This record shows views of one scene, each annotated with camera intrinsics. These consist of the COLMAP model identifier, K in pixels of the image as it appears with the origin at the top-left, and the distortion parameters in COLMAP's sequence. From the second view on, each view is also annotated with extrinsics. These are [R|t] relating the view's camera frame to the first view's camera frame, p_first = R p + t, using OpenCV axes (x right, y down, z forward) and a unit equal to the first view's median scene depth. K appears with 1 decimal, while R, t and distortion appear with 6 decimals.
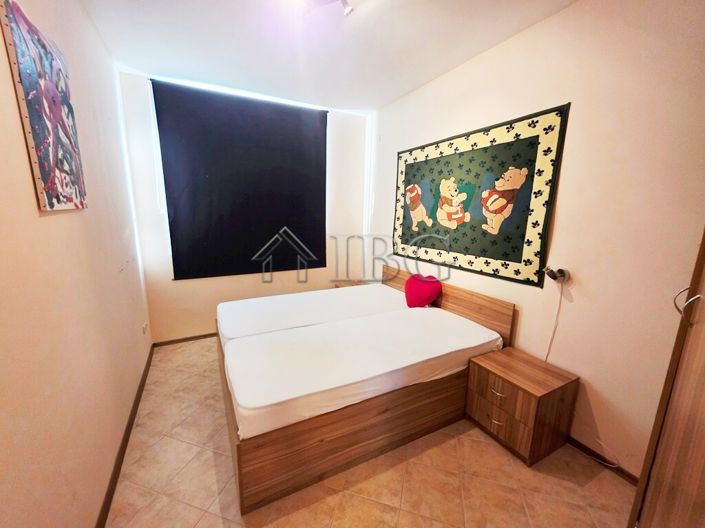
lens RADIAL K [[282.9, 0, 350.9], [0, 282.9, 263.3], [0, 0, 1]] dist [-0.006848, 0.000912]
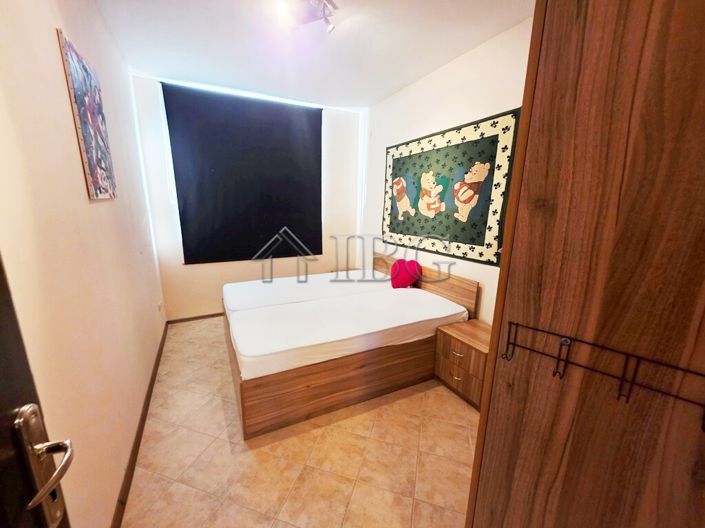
lens RADIAL K [[282.9, 0, 351.7], [0, 282.9, 267.3], [0, 0, 1]] dist [-0.006848, 0.000912]
pose [[0.999900, 0.002253, -0.013955, 0.082015], [-0.001736, 0.999316, 0.036937, 0.045784], [0.014029, -0.036909, 0.999220, -0.175388]]
